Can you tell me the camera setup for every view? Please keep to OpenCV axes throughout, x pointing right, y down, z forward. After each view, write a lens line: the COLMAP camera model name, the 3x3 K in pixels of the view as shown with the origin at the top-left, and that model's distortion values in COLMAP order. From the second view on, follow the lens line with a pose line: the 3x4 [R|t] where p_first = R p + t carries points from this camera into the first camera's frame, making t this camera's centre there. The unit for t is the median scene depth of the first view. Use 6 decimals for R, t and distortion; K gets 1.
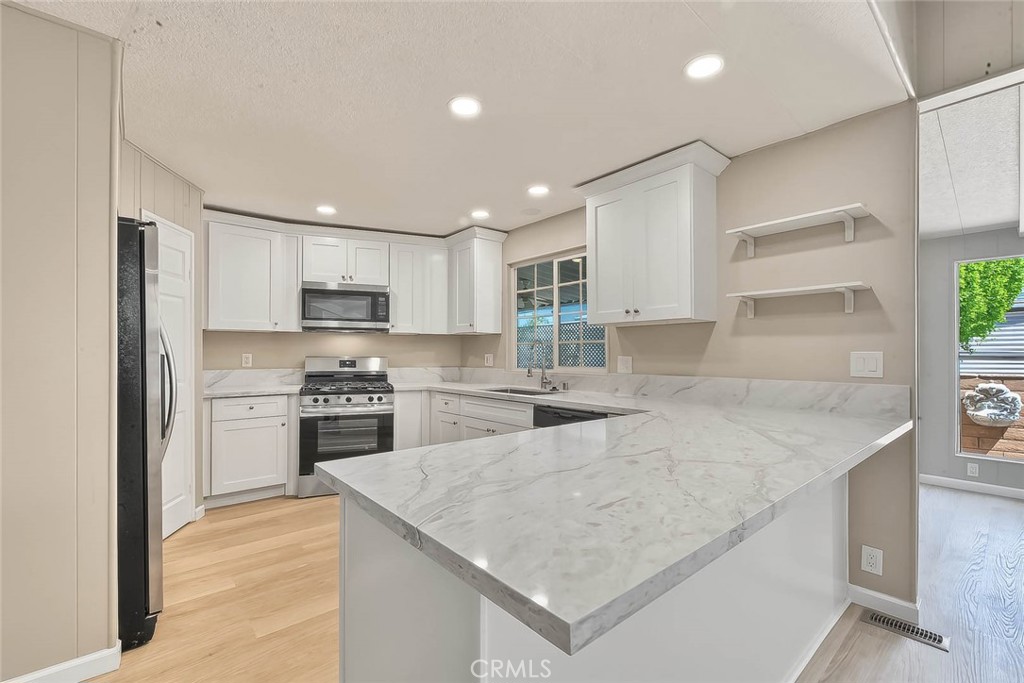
lens RADIAL K [[415.9, 0, 517.1], [0, 415.9, 355.1], [0, 0, 1]] dist [-0.000637, -0.000697]
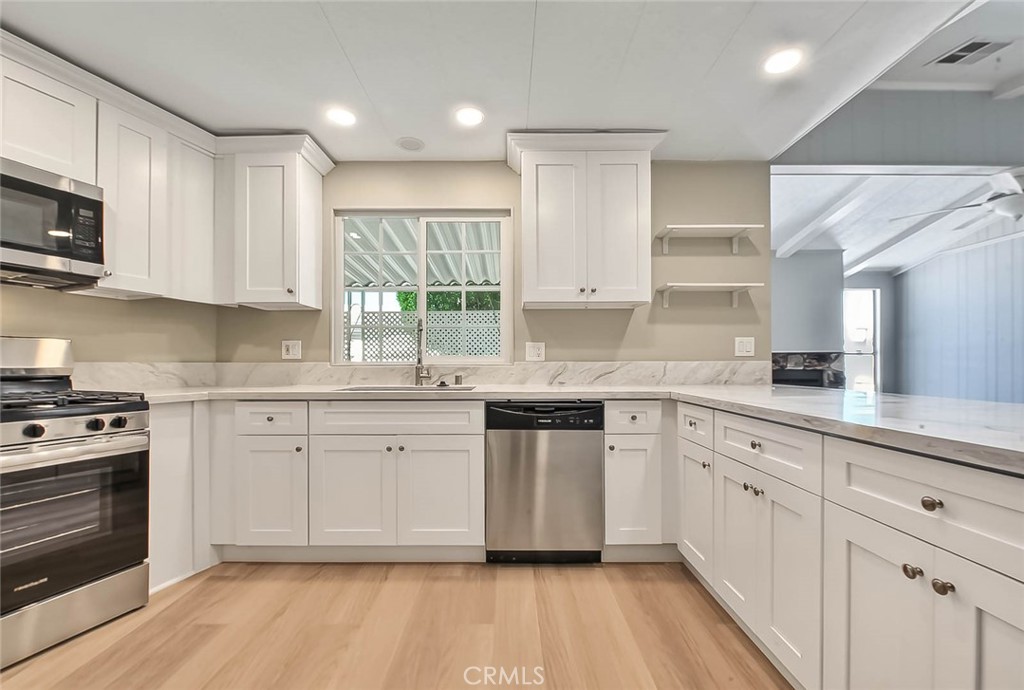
lens RADIAL K [[422.4, 0, 506.1], [0, 422.4, 360.9], [0, 0, 1]] dist [-0.003055, -0.000340]
pose [[0.674685, -0.000180, 0.738106, -0.384811], [0.003752, 0.999988, -0.003185, 0.038701], [-0.738096, 0.004919, 0.674678, 0.359575]]
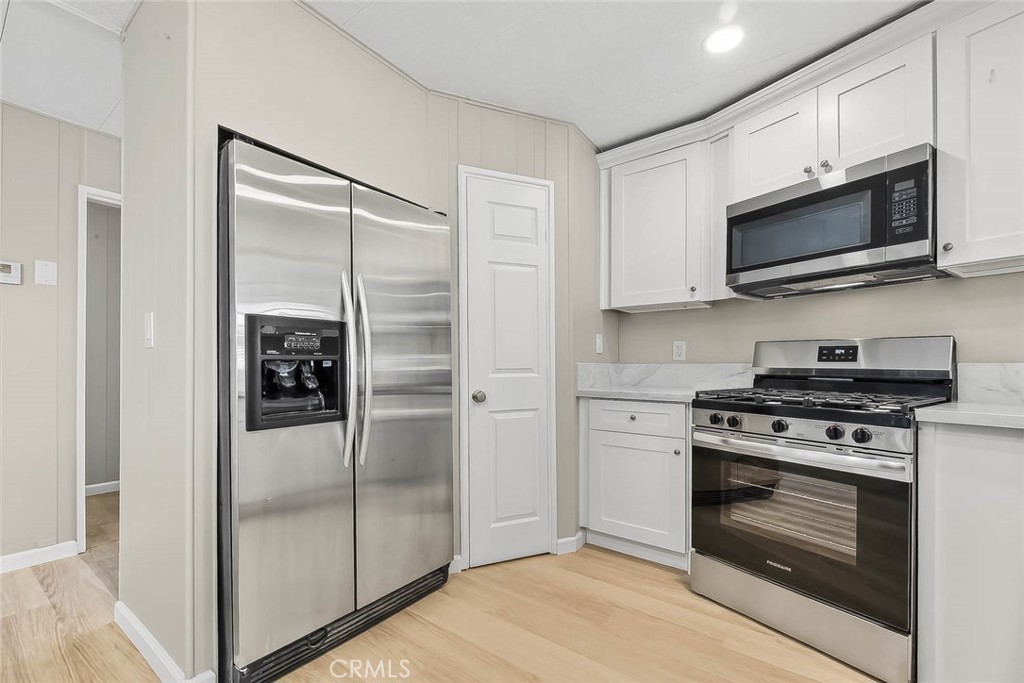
lens RADIAL K [[428.1, 0, 513.1], [0, 428.1, 363.9], [0, 0, 1]] dist [-0.001759, -0.000588]
pose [[0.210639, -0.006072, -0.977545, -0.010722], [-0.002449, 0.999974, -0.006739, 0.041278], [0.977561, 0.003814, 0.210619, 0.600074]]
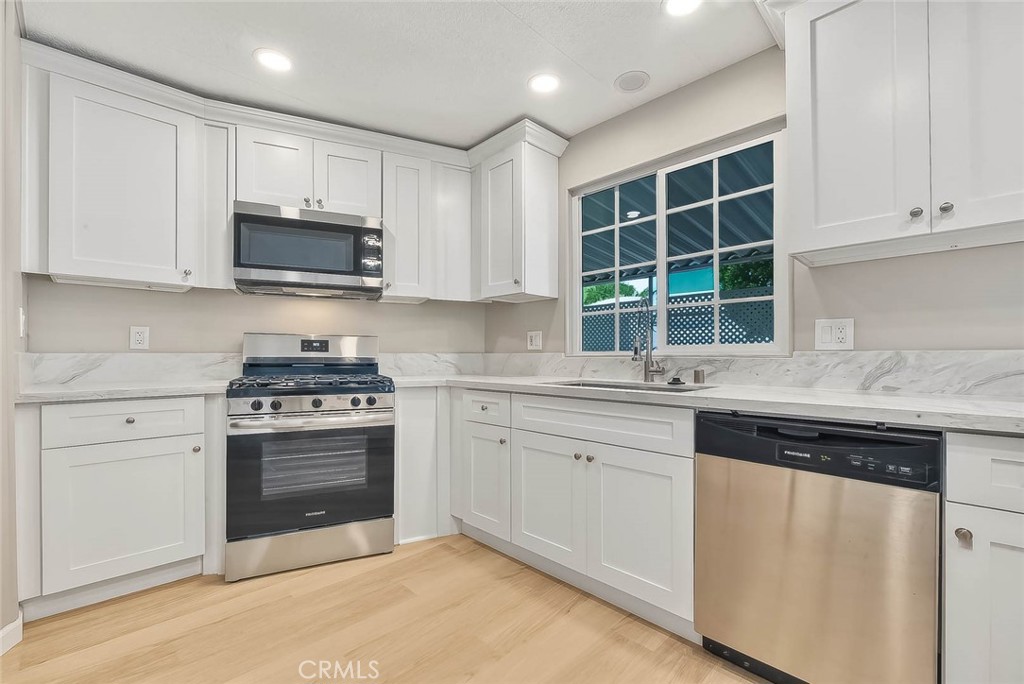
lens RADIAL K [[425.9, 0, 513.1], [0, 425.9, 354.1], [0, 0, 1]] dist [-0.002427, -0.000349]
pose [[0.998706, -0.005048, 0.050598, -0.159459], [0.005091, 0.999987, -0.000708, 0.039932], [-0.050594, 0.000964, 0.998719, 0.388133]]
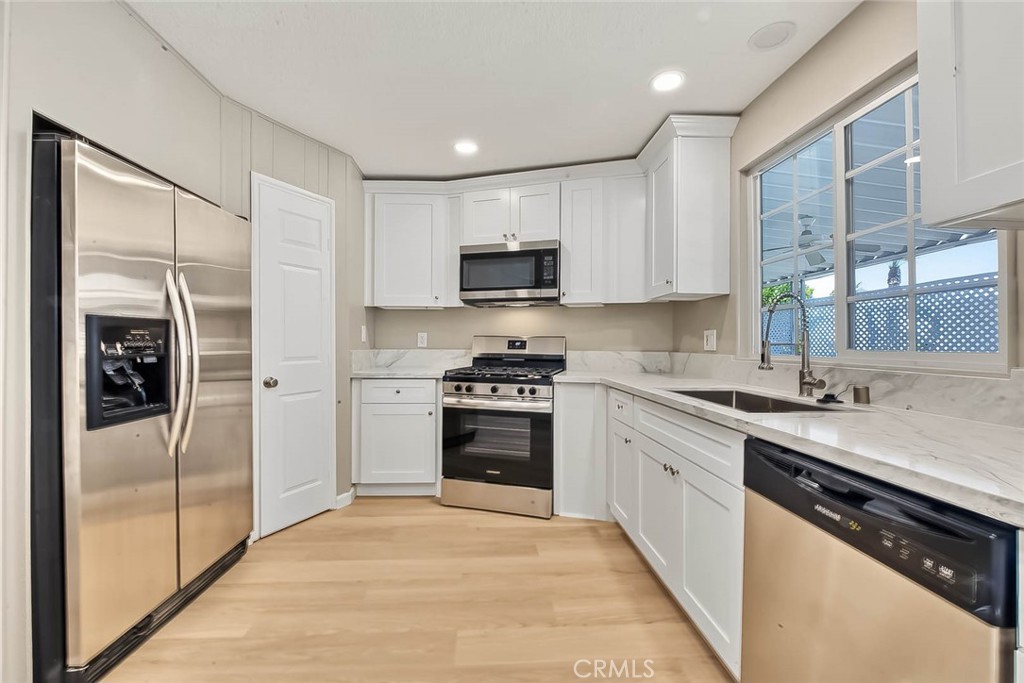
lens RADIAL K [[411.8, 0, 514.8], [0, 411.8, 340.6], [0, 0, 1]] dist [0.001293, -0.000144]
pose [[0.790433, -0.002286, -0.612544, 0.087328], [-0.003397, 0.999961, -0.008116, 0.021723], [0.612539, 0.008496, 0.790394, 0.409178]]
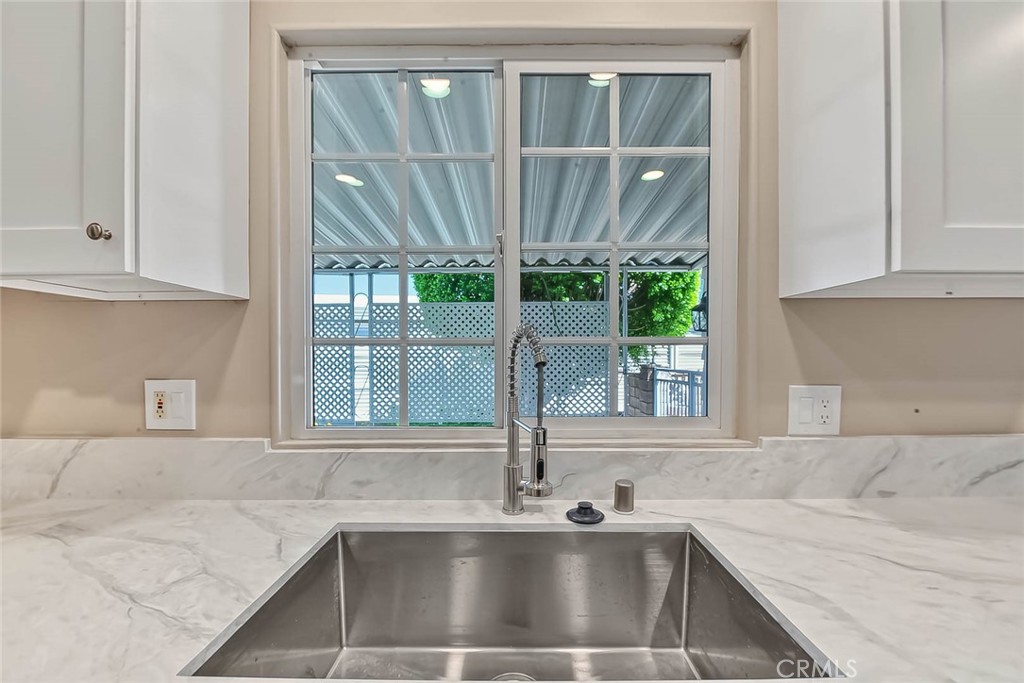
lens RADIAL K [[415.9, 0, 517.1], [0, 415.9, 355.1], [0, 0, 1]] dist [-0.000637, -0.000697]
pose [[0.671563, -0.007179, 0.740912, -0.131889], [0.004175, 0.999974, 0.005905, -0.020635], [-0.740935, -0.000873, 0.671576, 0.797188]]
